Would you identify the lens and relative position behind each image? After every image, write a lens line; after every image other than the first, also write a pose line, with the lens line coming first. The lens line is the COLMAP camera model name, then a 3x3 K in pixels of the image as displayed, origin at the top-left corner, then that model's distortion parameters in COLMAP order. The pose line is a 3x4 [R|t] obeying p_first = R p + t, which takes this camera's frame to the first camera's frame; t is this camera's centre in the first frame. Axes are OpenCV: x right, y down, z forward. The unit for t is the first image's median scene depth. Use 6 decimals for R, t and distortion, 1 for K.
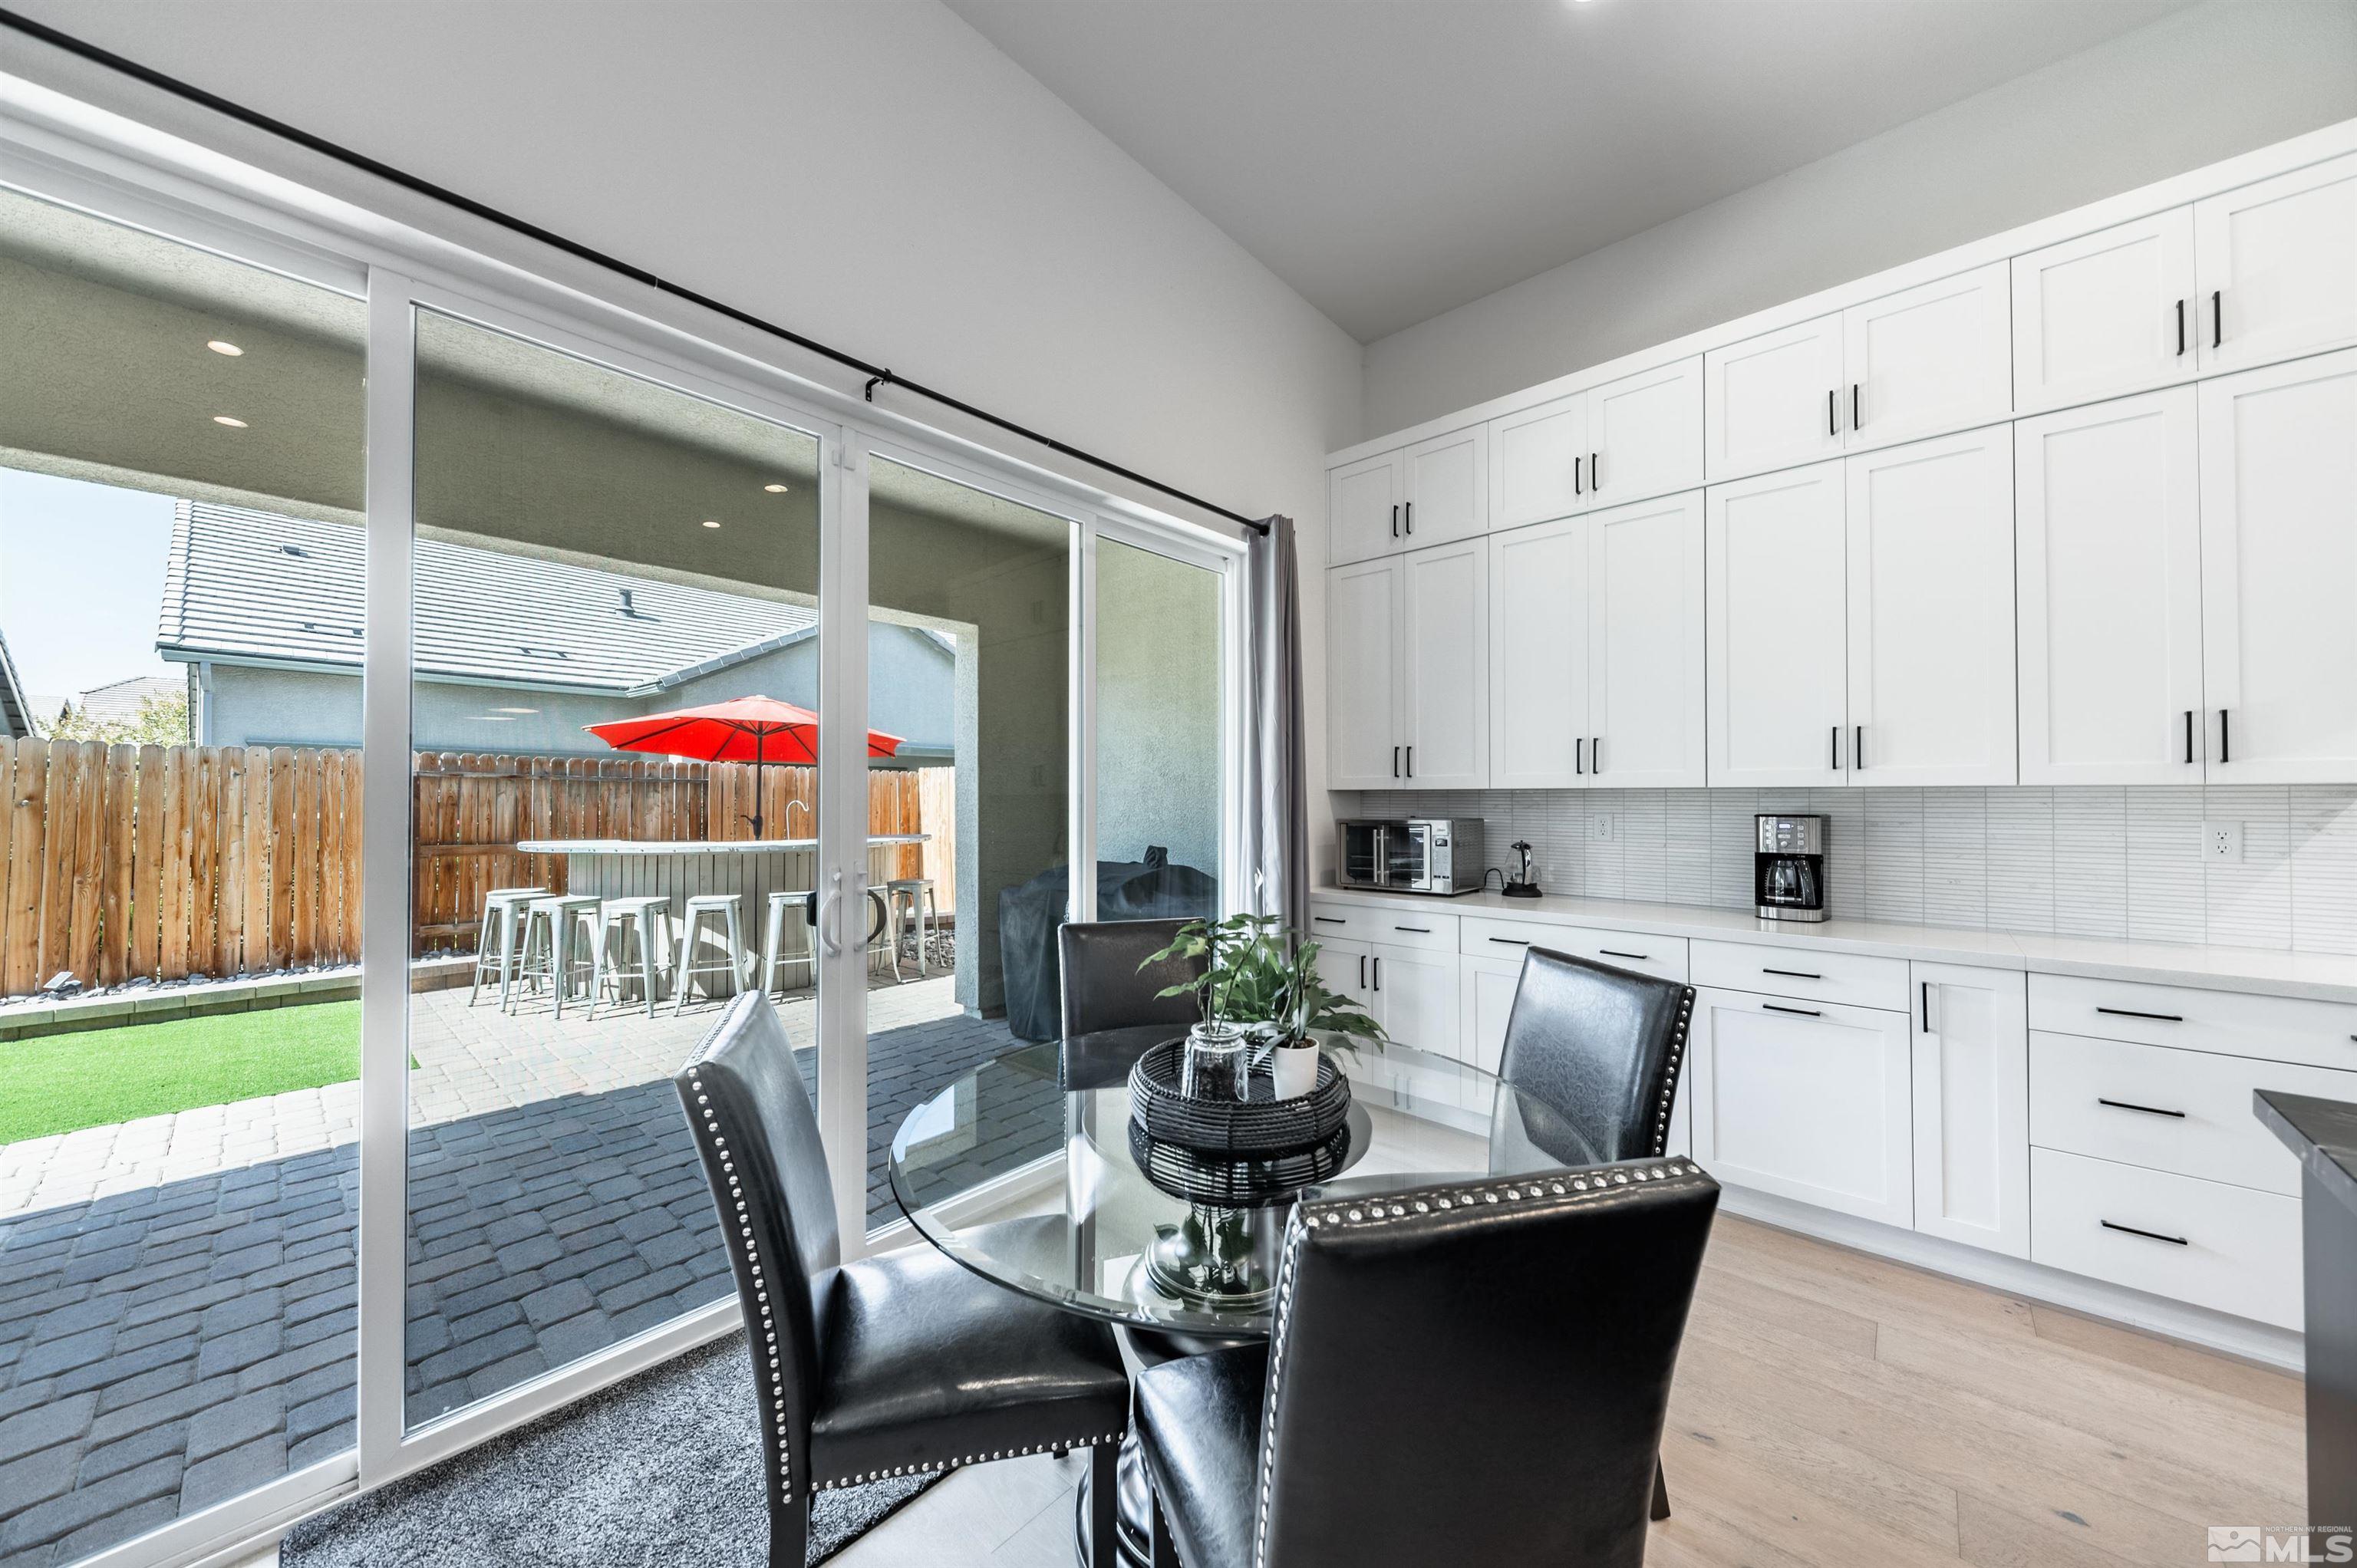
lens RADIAL K [[821.1, 0, 1165.3], [0, 821.1, 790.5], [0, 0, 1]] dist [0.006486, -0.002359]
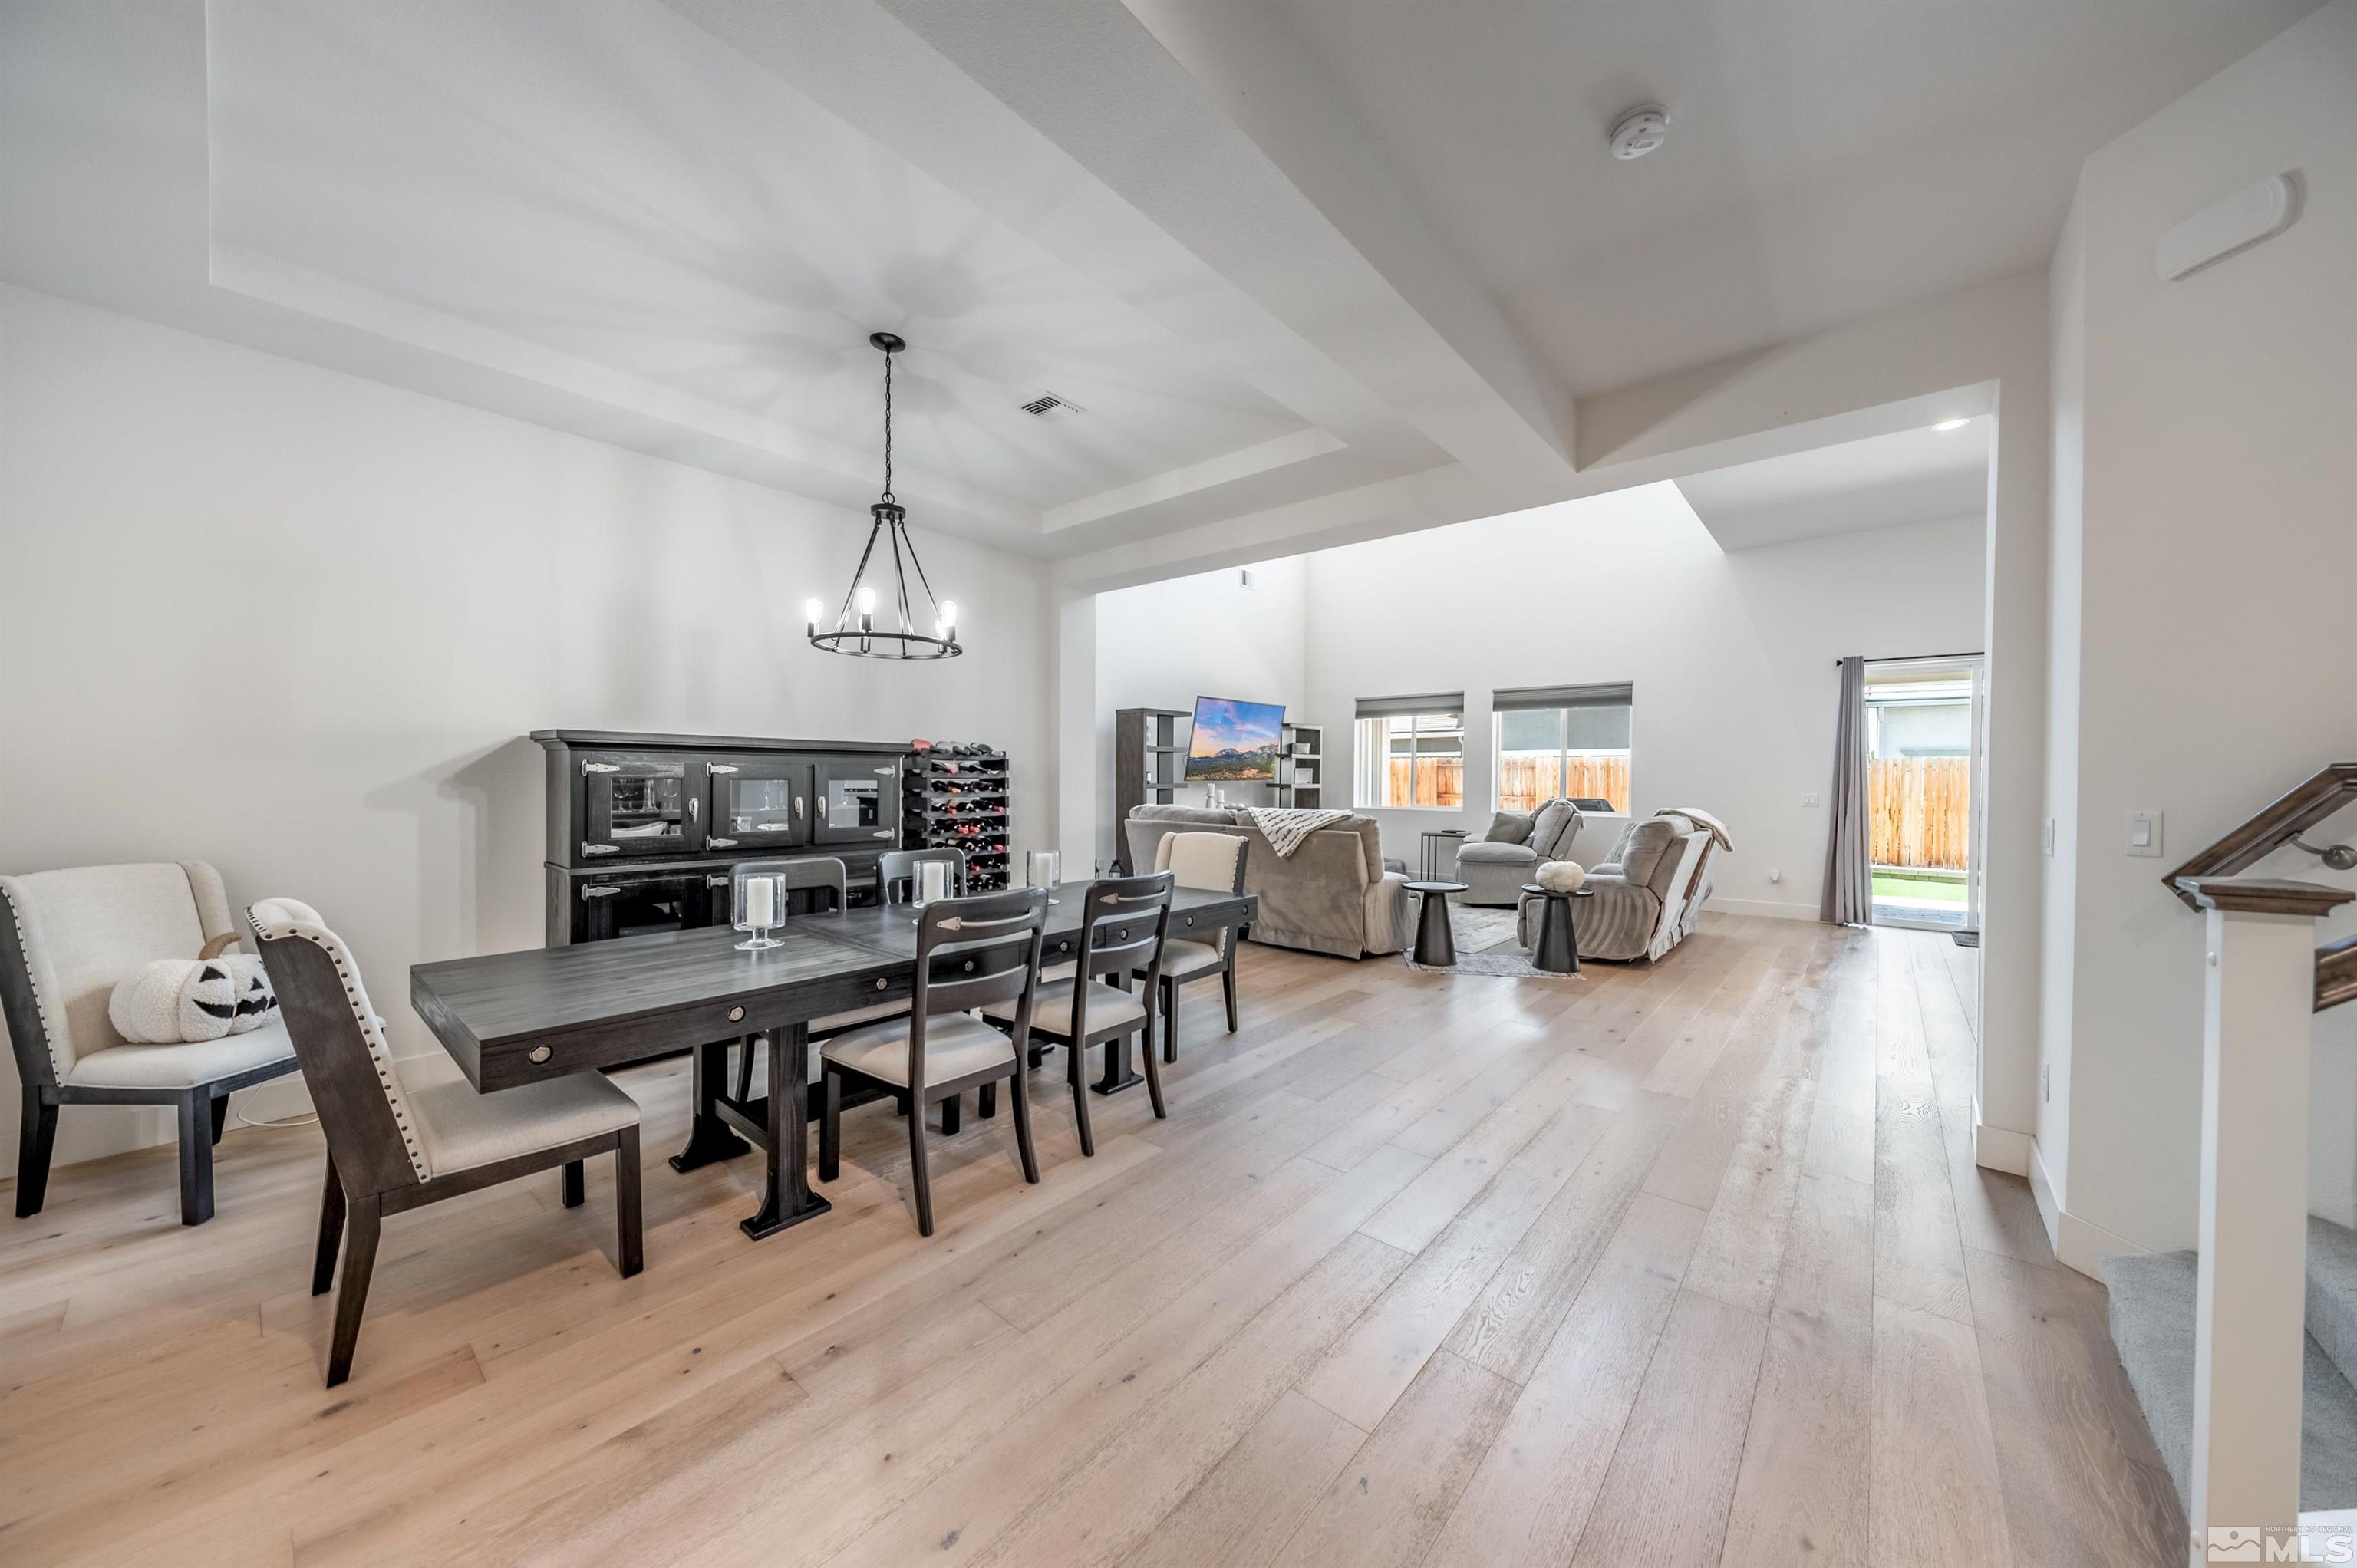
lens RADIAL K [[821.1, 0, 1183.3], [0, 821.1, 786.3], [0, 0, 1]] dist [0.006486, -0.002359]
pose [[0.040911, 0.011865, -0.999092, 1.722158], [0.001419, 0.999928, 0.011933, -0.019347], [0.999162, -0.001906, 0.040891, -1.791477]]
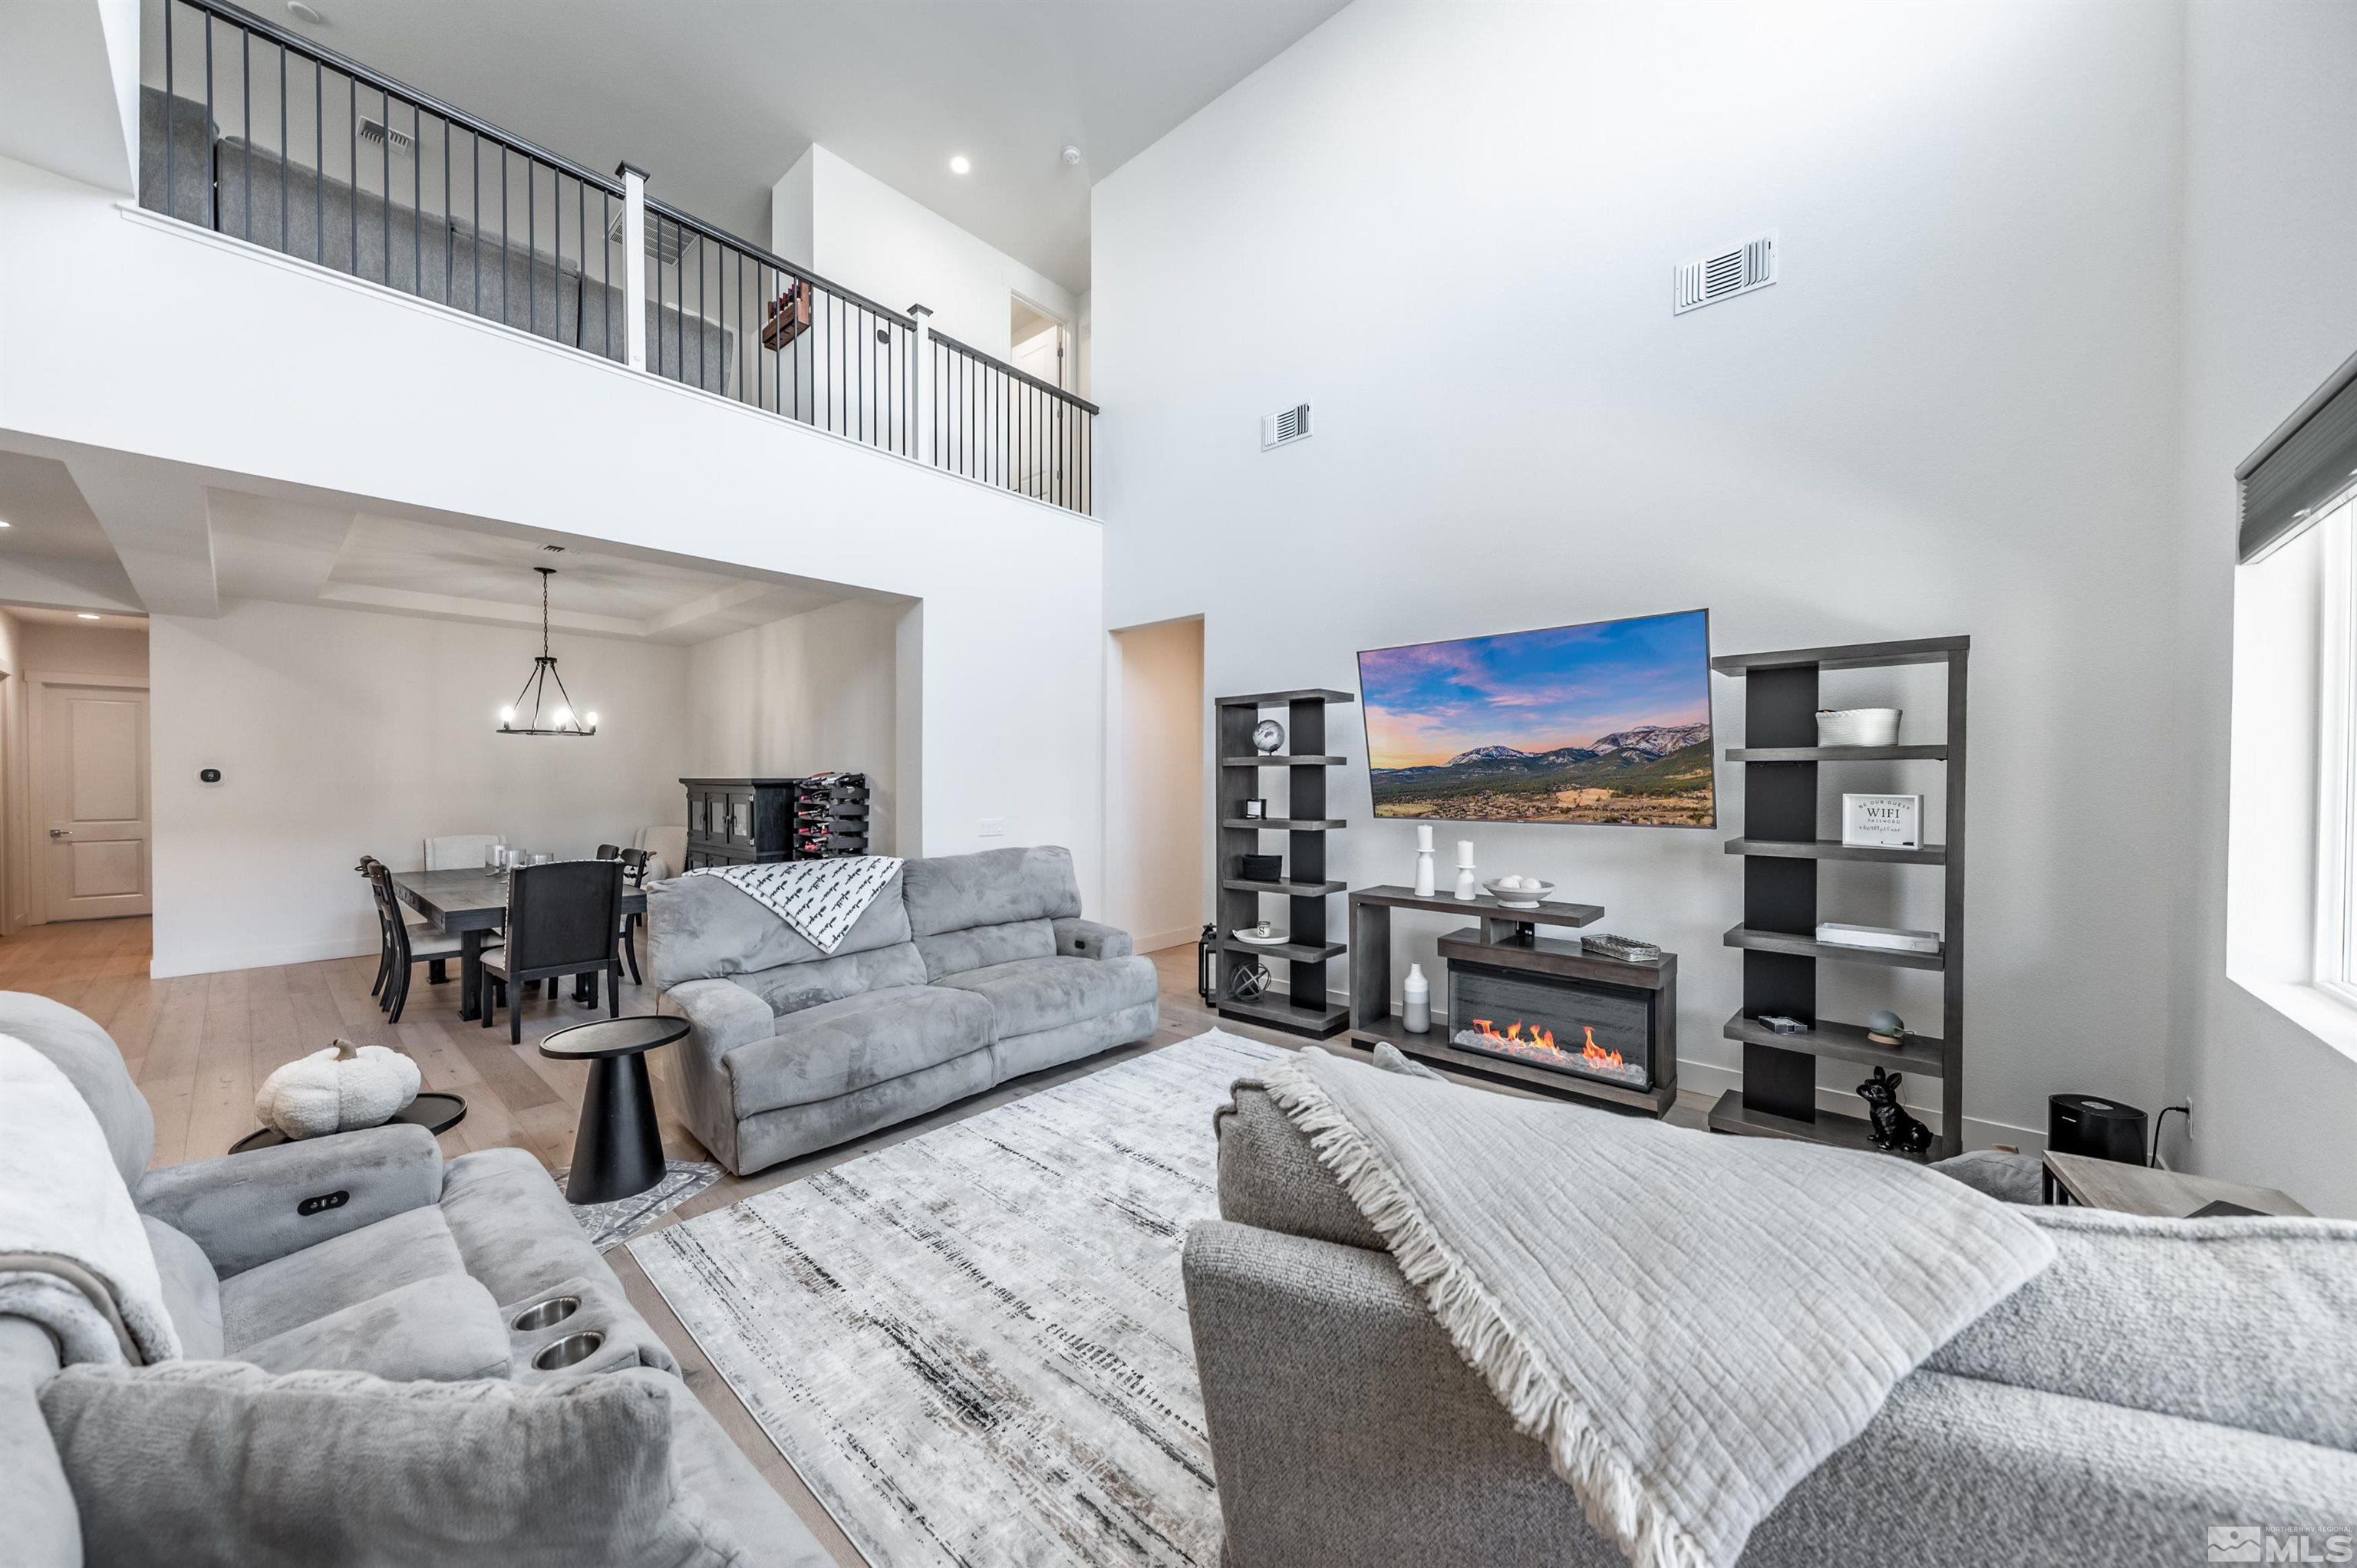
lens RADIAL K [[821.1, 0, 1152.8], [0, 821.1, 791.7], [0, 0, 1]] dist [0.006486, -0.002359]
pose [[-0.999993, -0.003262, 0.001884, -0.772201], [-0.003253, 0.999983, 0.004866, -0.055514], [-0.001900, 0.004860, -0.999986, -0.159946]]
